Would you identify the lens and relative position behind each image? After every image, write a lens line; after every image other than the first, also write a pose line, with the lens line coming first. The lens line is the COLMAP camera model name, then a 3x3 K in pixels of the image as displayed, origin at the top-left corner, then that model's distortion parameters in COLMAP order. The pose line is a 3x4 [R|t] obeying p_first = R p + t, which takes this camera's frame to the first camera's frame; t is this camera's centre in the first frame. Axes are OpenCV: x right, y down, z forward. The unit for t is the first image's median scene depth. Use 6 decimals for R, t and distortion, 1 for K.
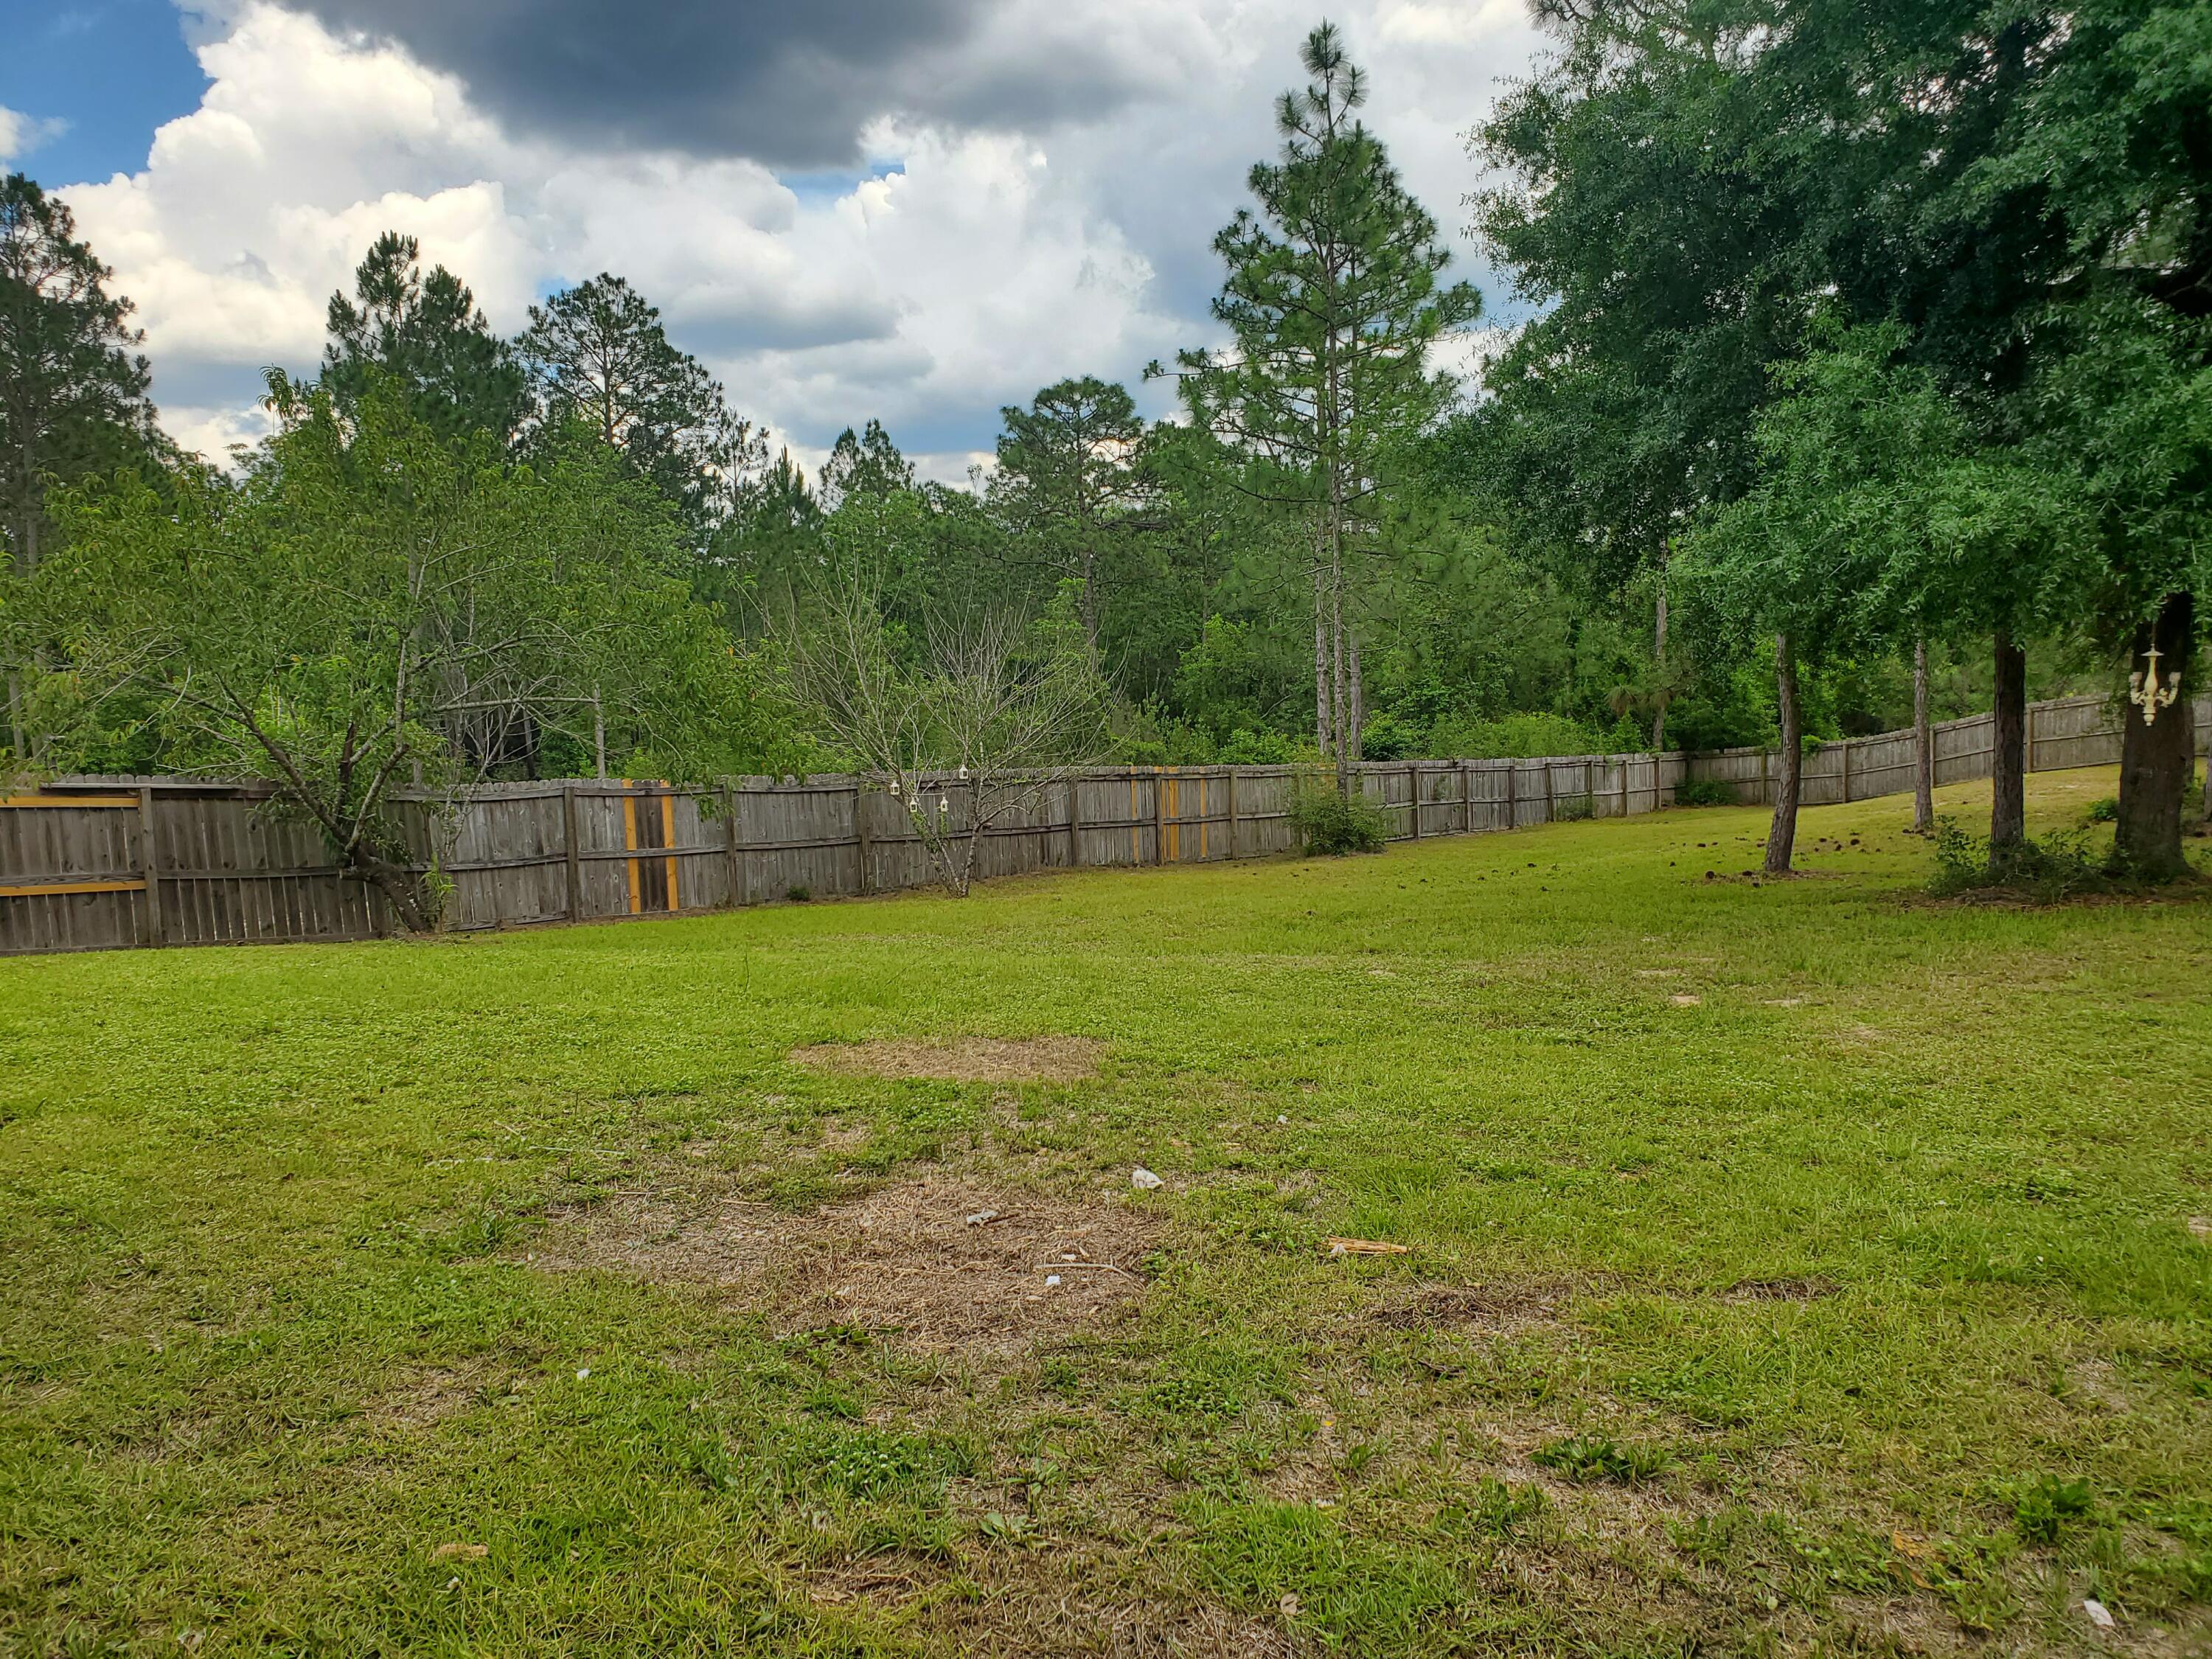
lens RADIAL K [[1744.8, 0, 1094.3], [0, 1744.8, 863.6], [0, 0, 1]] dist [0.081380, -0.000936]
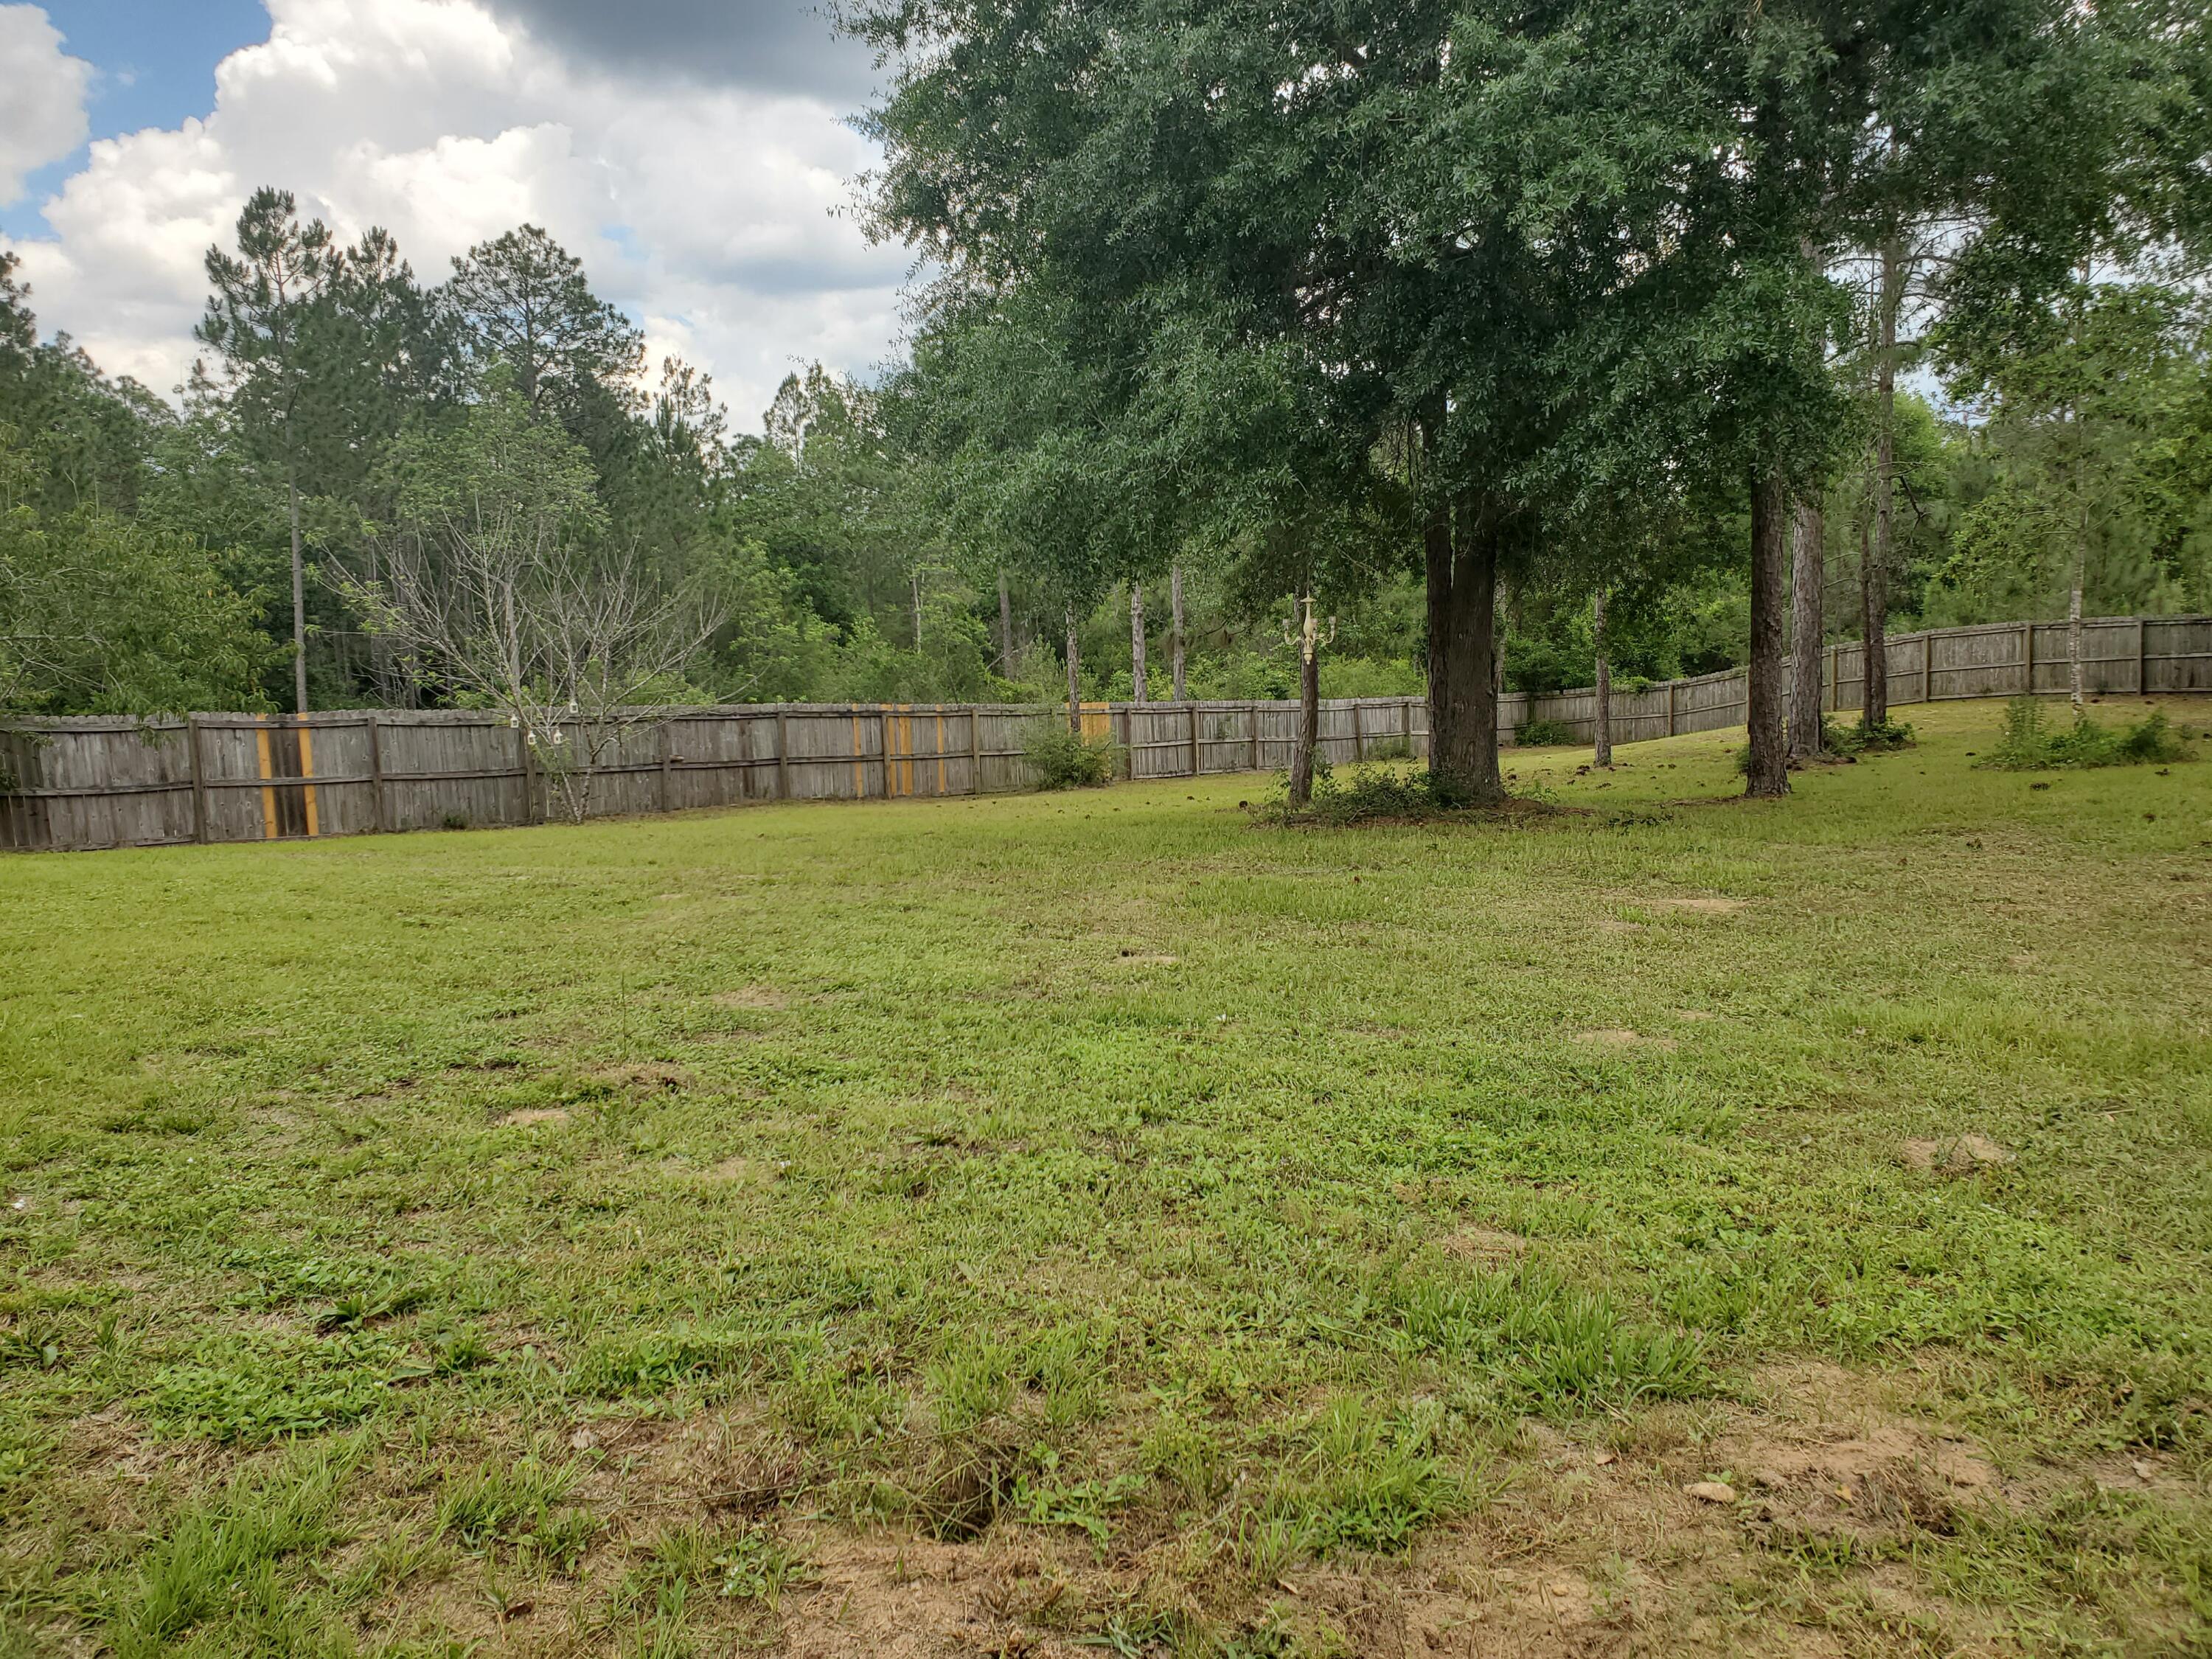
lens RADIAL K [[1775.1, 0, 1106.0], [0, 1775.1, 829.5], [0, 0, 1]] dist [0.048958, 0.100606]
pose [[0.998803, 0.004447, -0.048707, 0.144300], [-0.003877, 0.999923, 0.011790, 0.003977], [0.048756, -0.011587, 0.998744, -0.035899]]
